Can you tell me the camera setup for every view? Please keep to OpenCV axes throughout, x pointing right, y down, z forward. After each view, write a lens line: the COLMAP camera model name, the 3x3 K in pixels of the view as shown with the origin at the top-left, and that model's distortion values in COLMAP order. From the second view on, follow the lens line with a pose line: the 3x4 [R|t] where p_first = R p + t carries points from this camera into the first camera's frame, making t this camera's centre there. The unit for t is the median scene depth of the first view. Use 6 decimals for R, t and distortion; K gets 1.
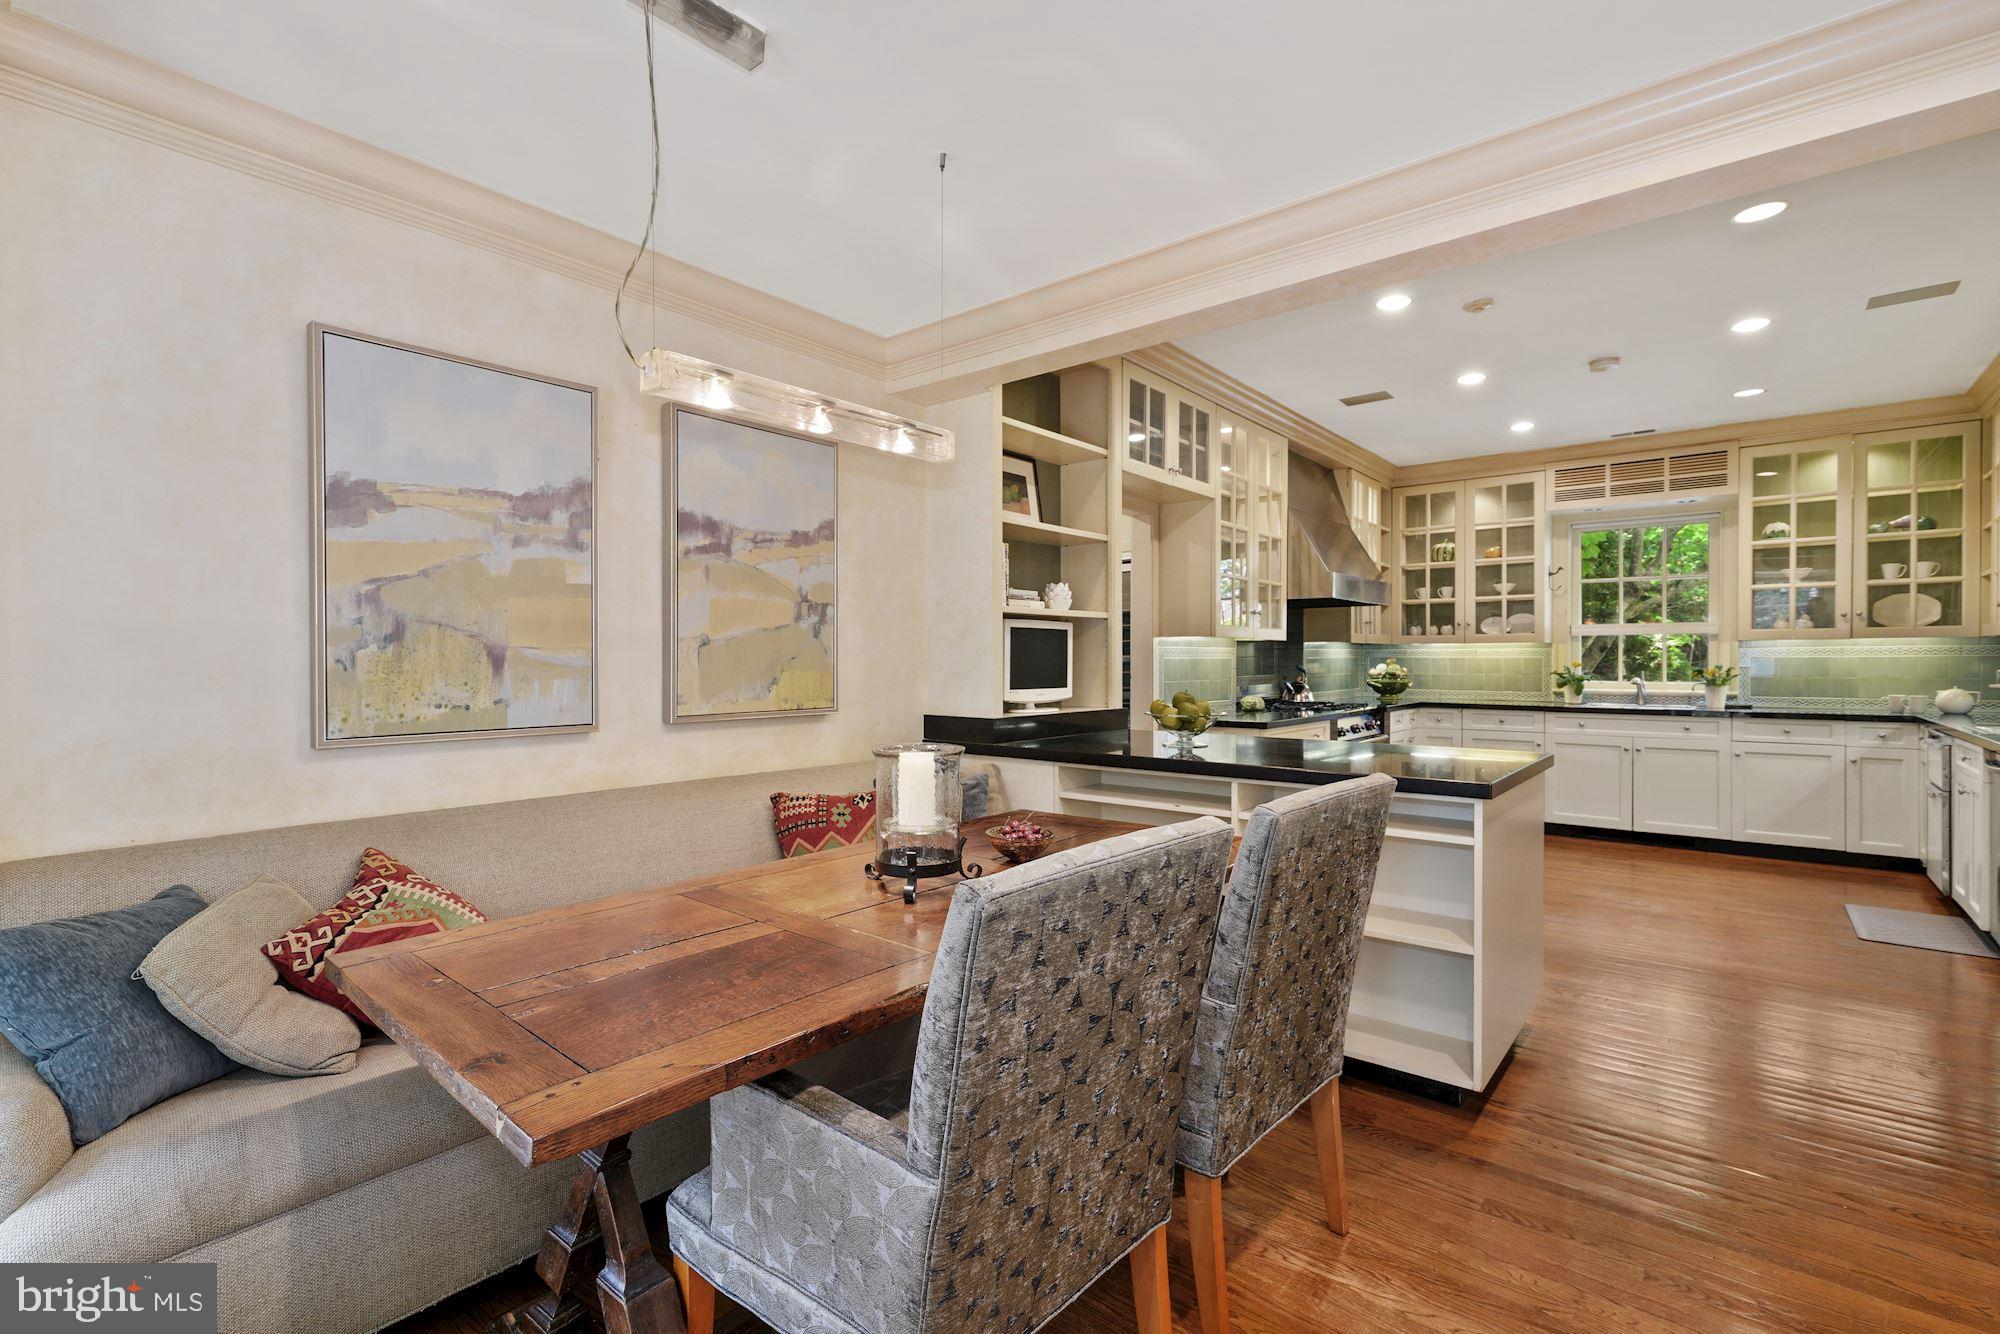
lens RADIAL K [[919.4, 0, 990.8], [0, 919.4, 665.2], [0, 0, 1]] dist [-0.004259, 0.002305]
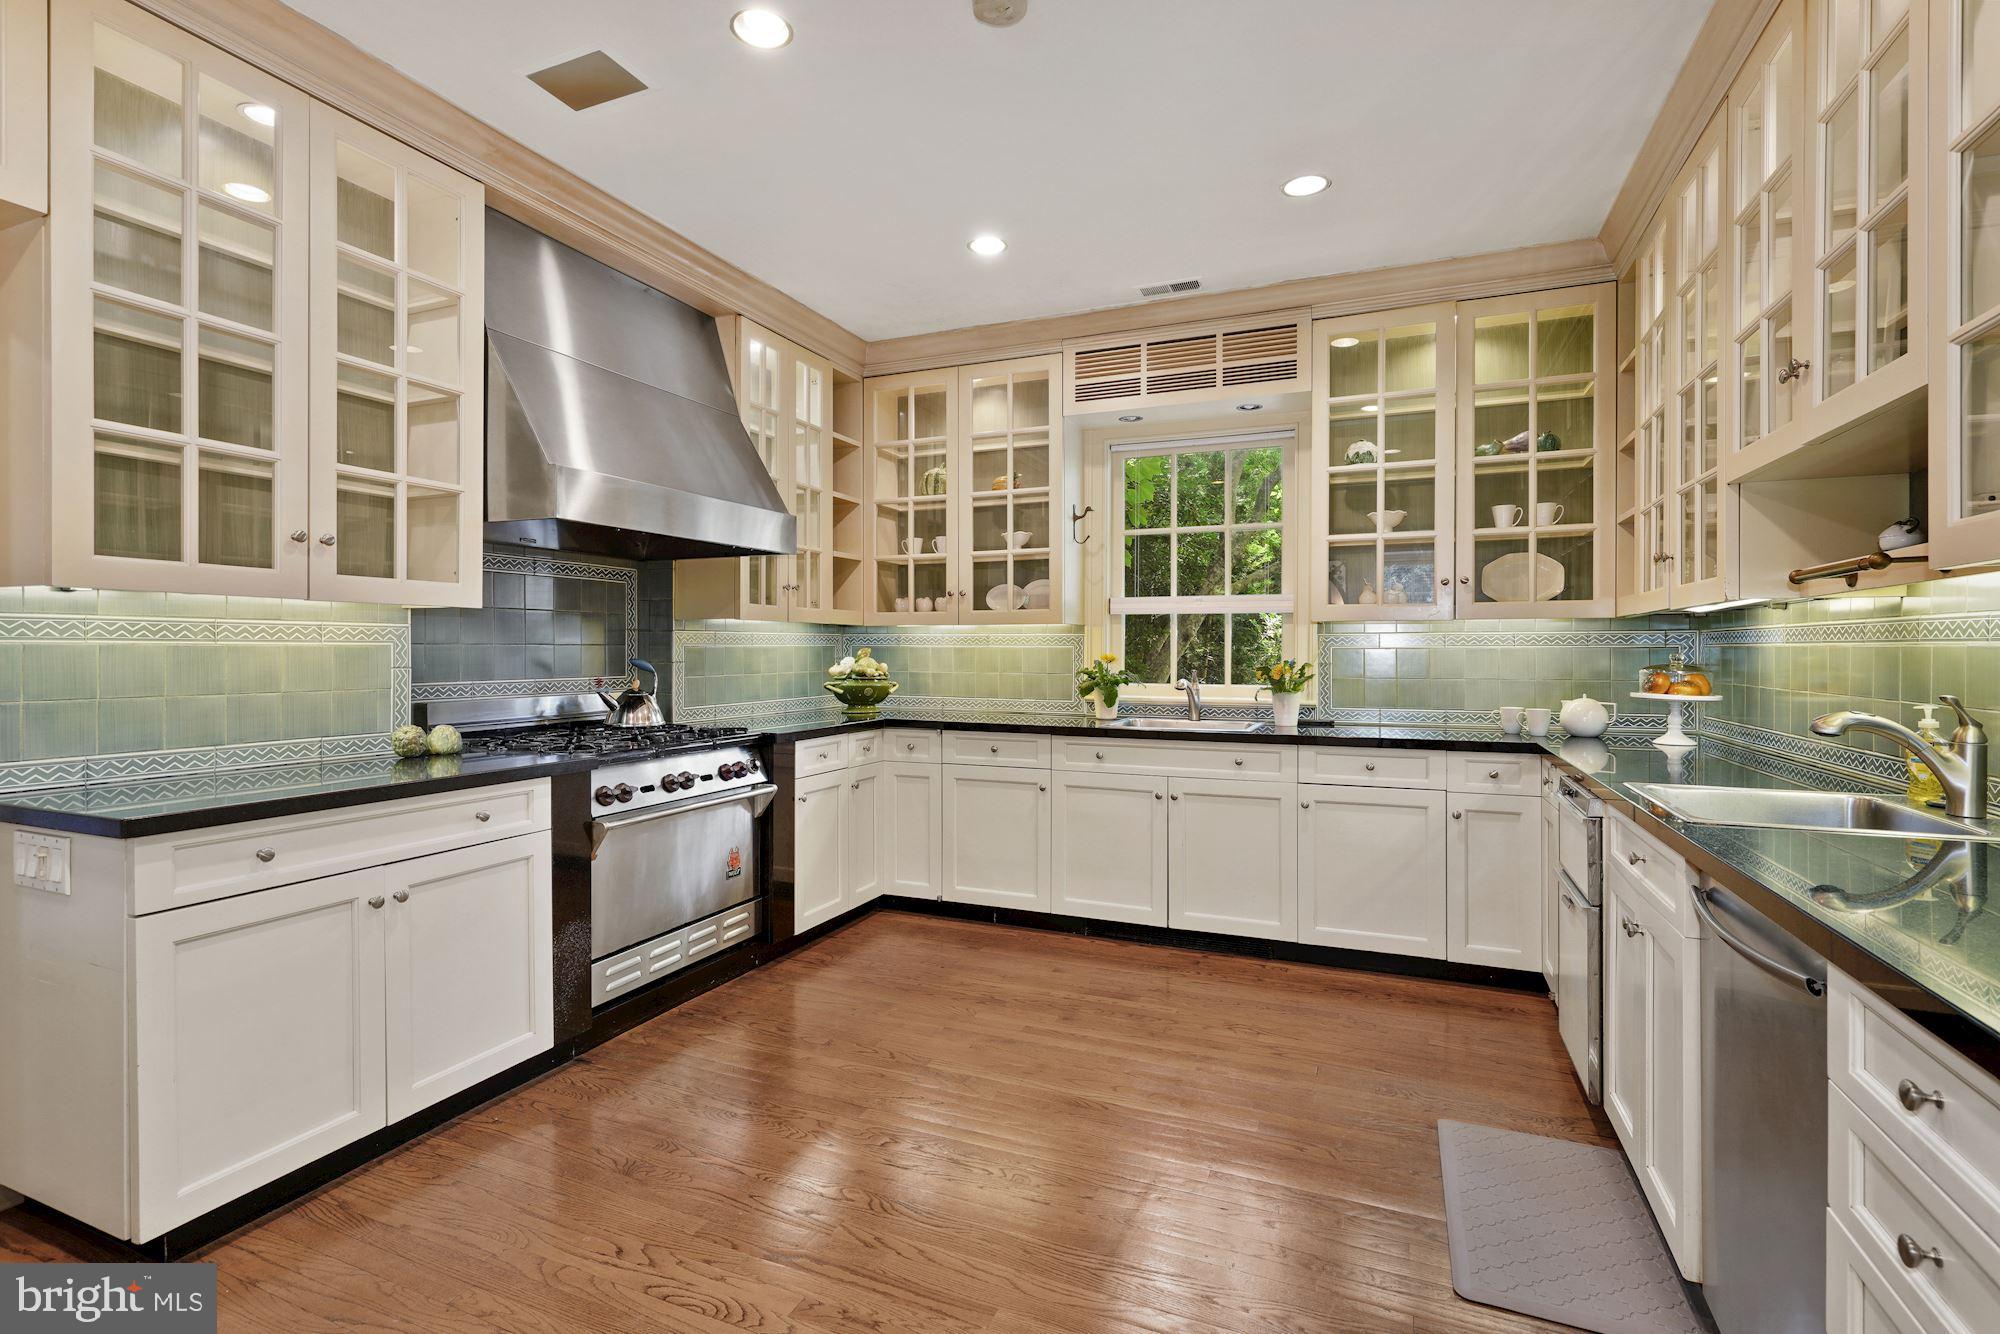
lens RADIAL K [[919.4, 0, 1004.9], [0, 919.4, 656.2], [0, 0, 1]] dist [-0.004259, 0.002305]
pose [[0.958869, 0.001979, 0.283843, 0.464235], [-0.002123, 0.999998, 0.000201, -0.003138], [-0.283842, -0.000795, 0.958871, 0.483693]]
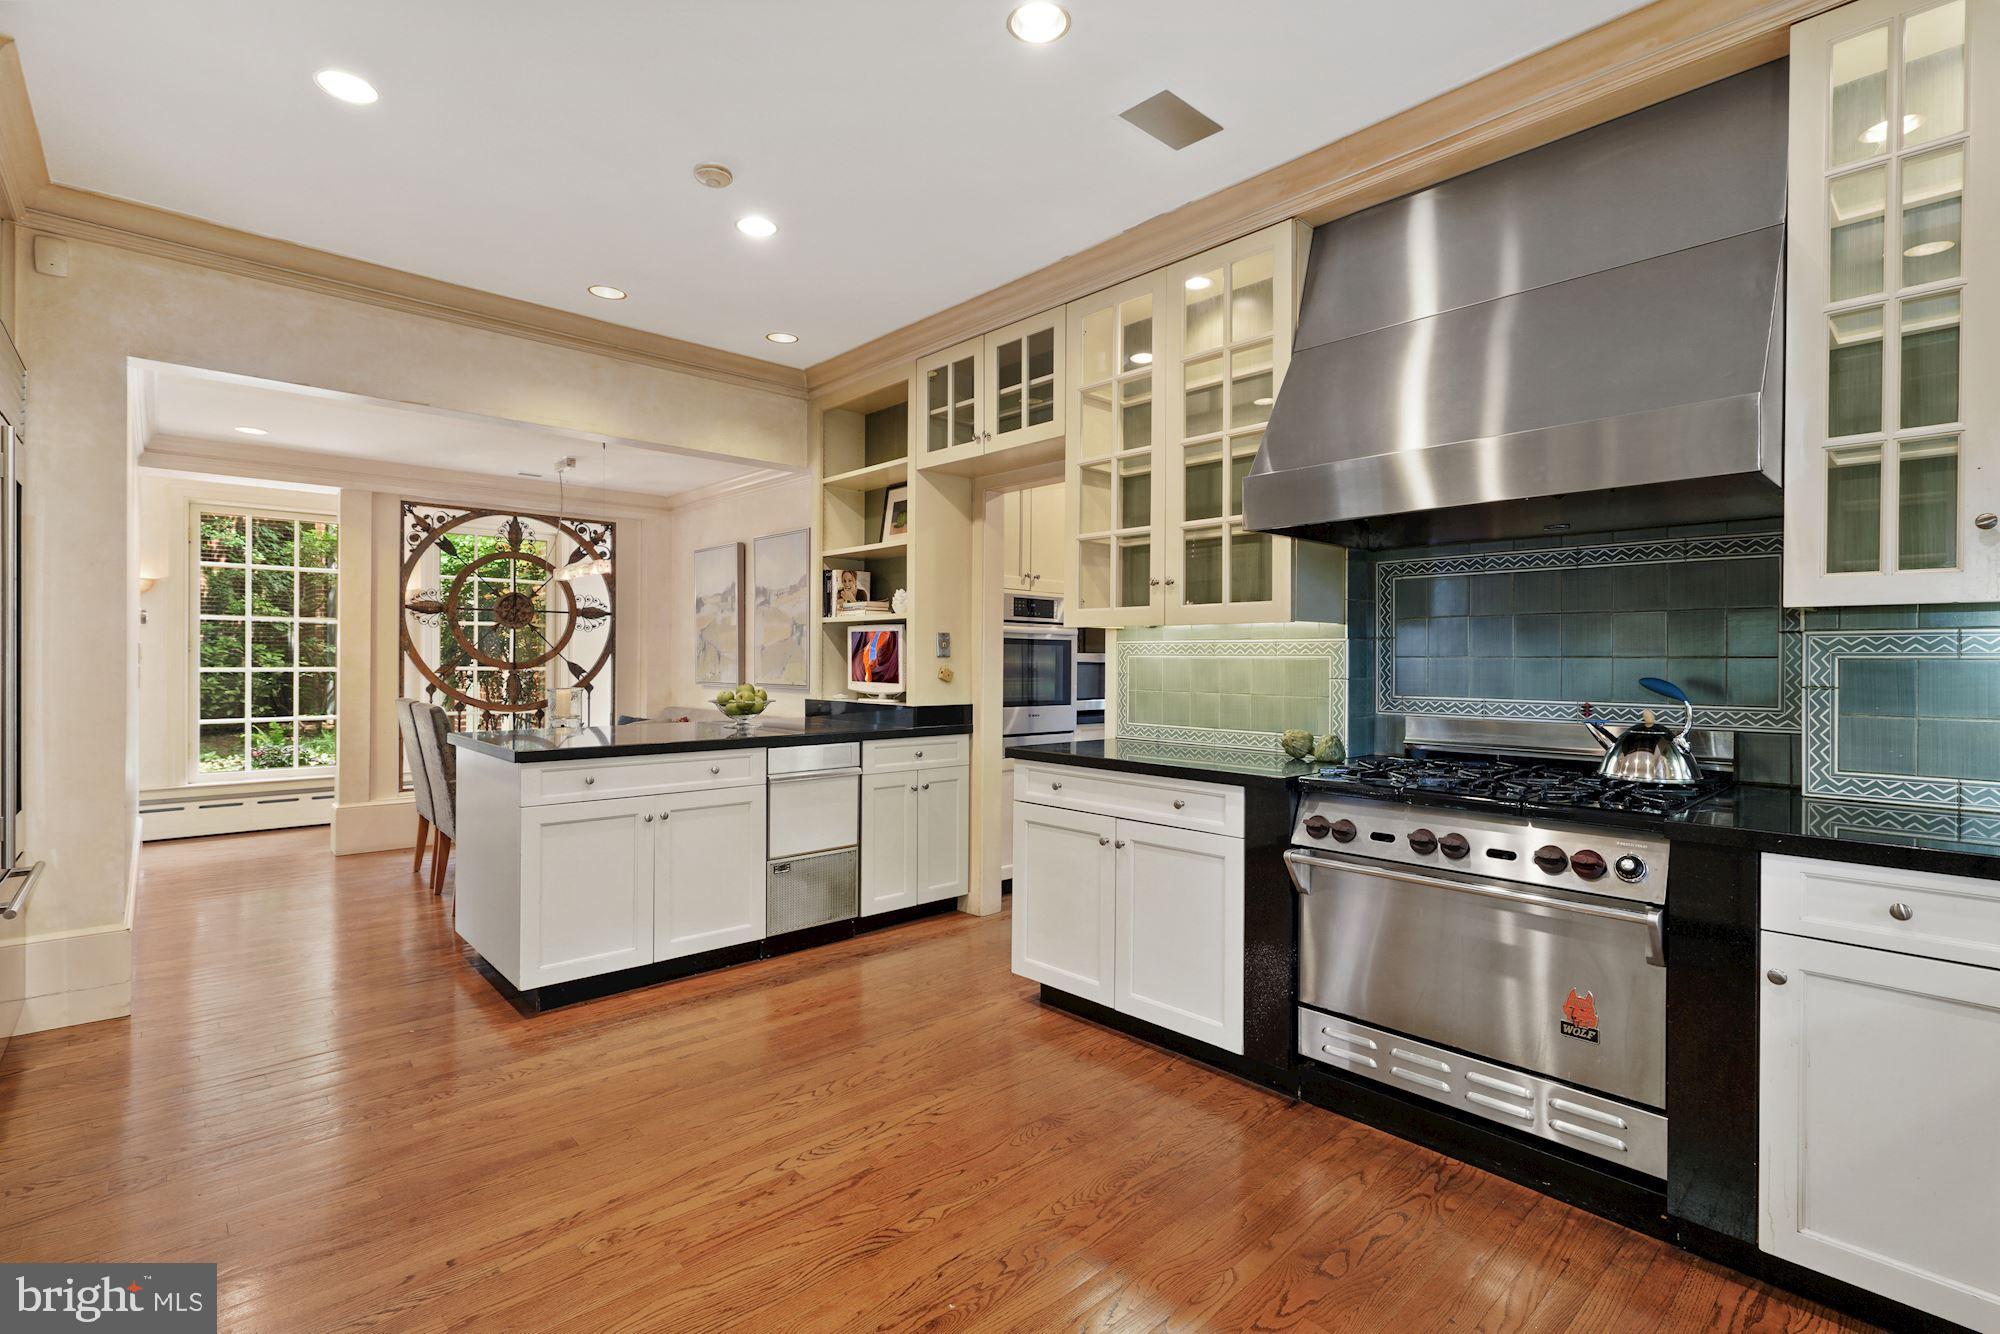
lens RADIAL K [[919.4, 0, 1032.8], [0, 919.4, 659.7], [0, 0, 1]] dist [-0.004259, 0.002305]
pose [[-0.114240, 0.003289, -0.993448, 0.868375], [-0.010573, 0.999934, 0.004526, -0.007938], [0.993397, 0.011020, -0.114198, 0.955061]]
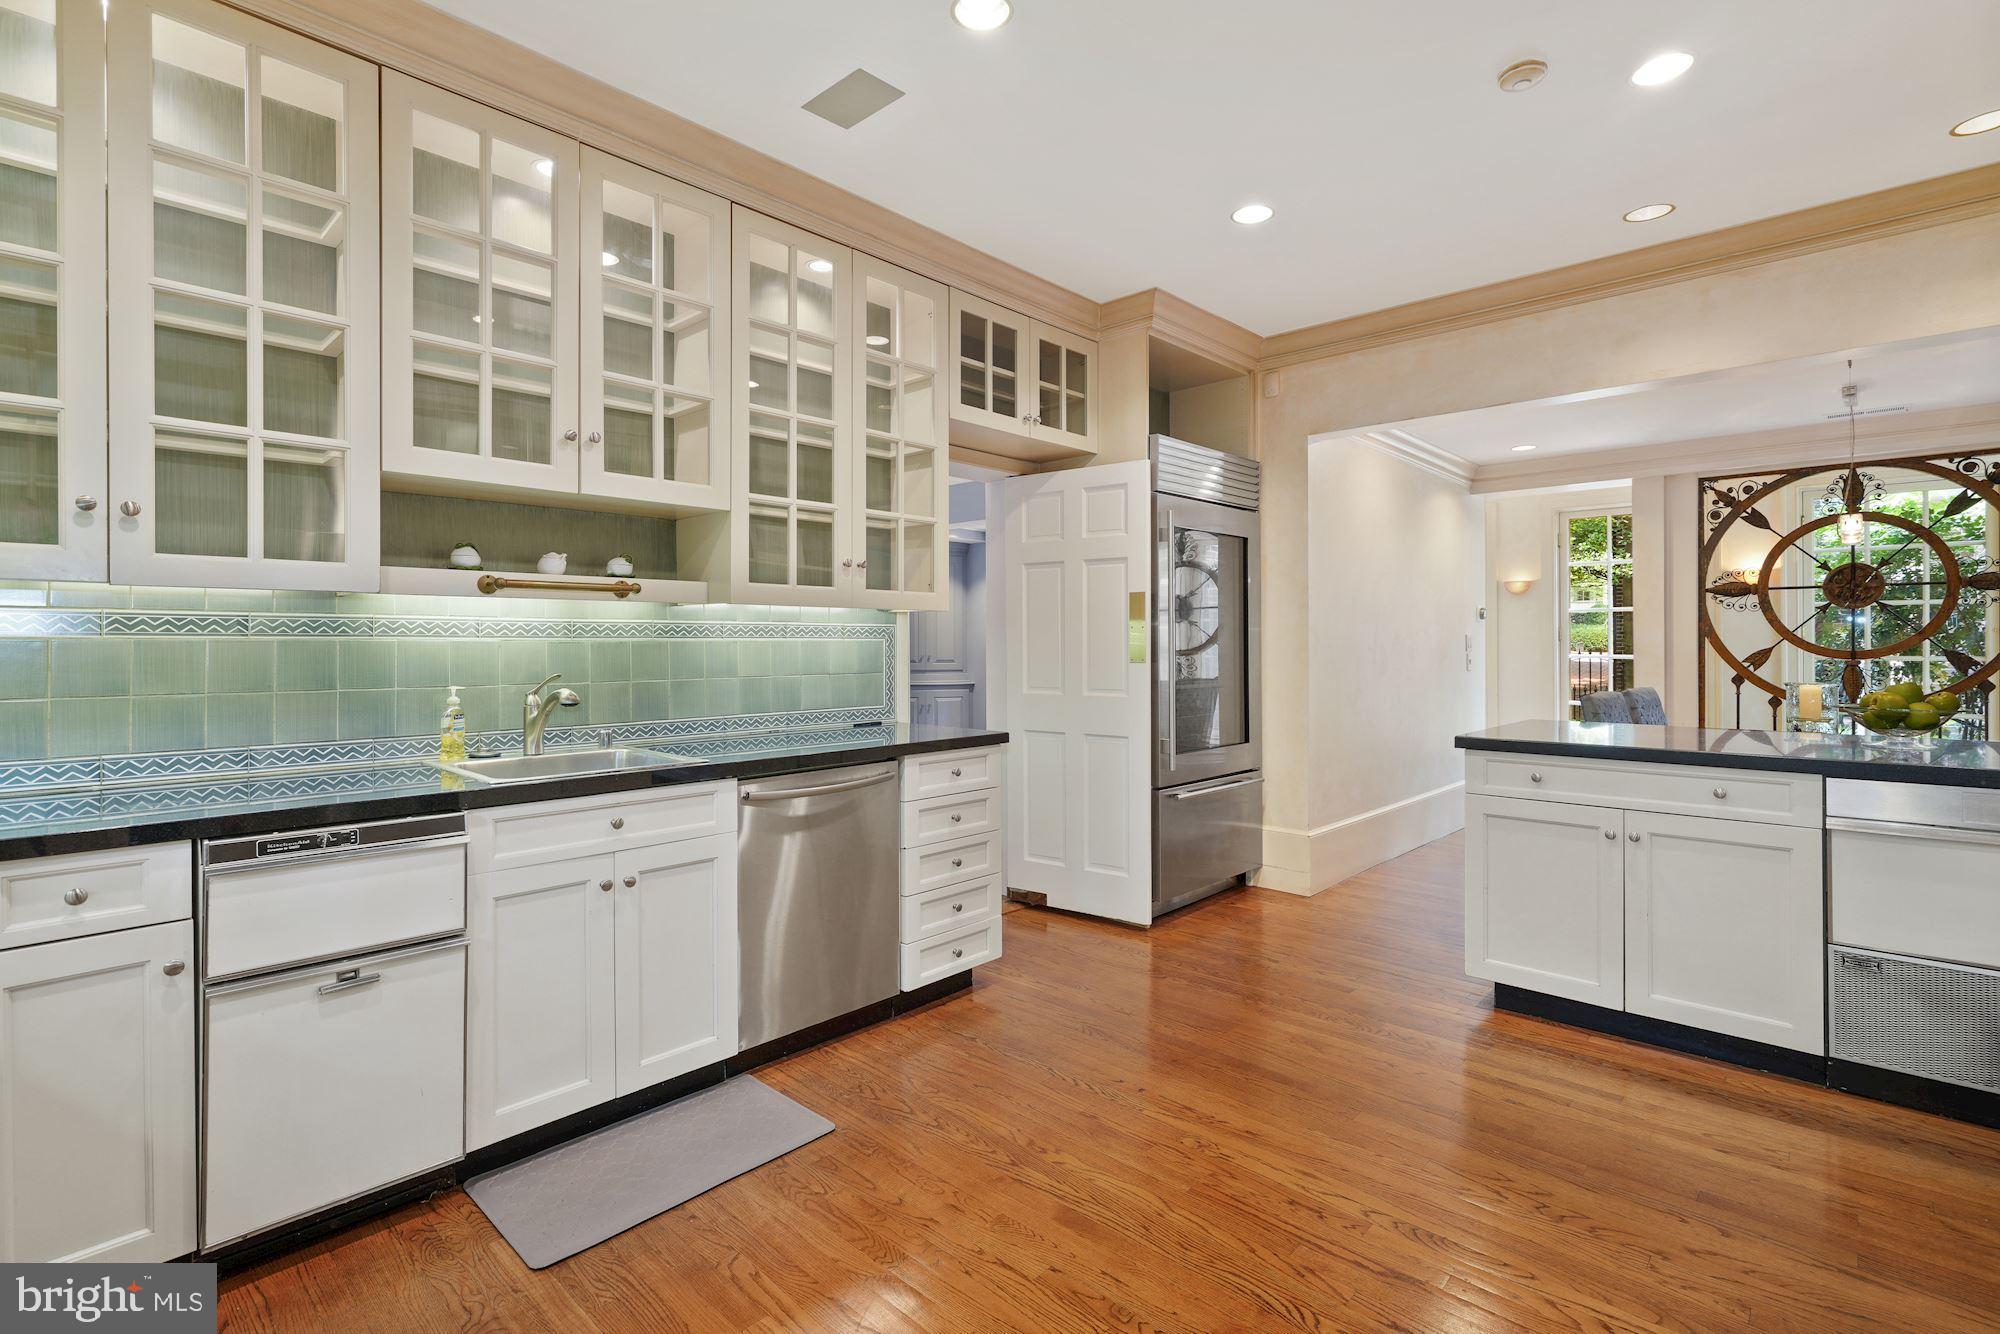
lens RADIAL K [[919.4, 0, 961.6], [0, 919.4, 642.7], [0, 0, 1]] dist [-0.004259, 0.002305]
pose [[-0.997763, 0.003436, 0.066766, 0.625865], [0.003684, 0.999987, 0.003590, -0.007177], [-0.066753, 0.003828, -0.997762, 1.160118]]
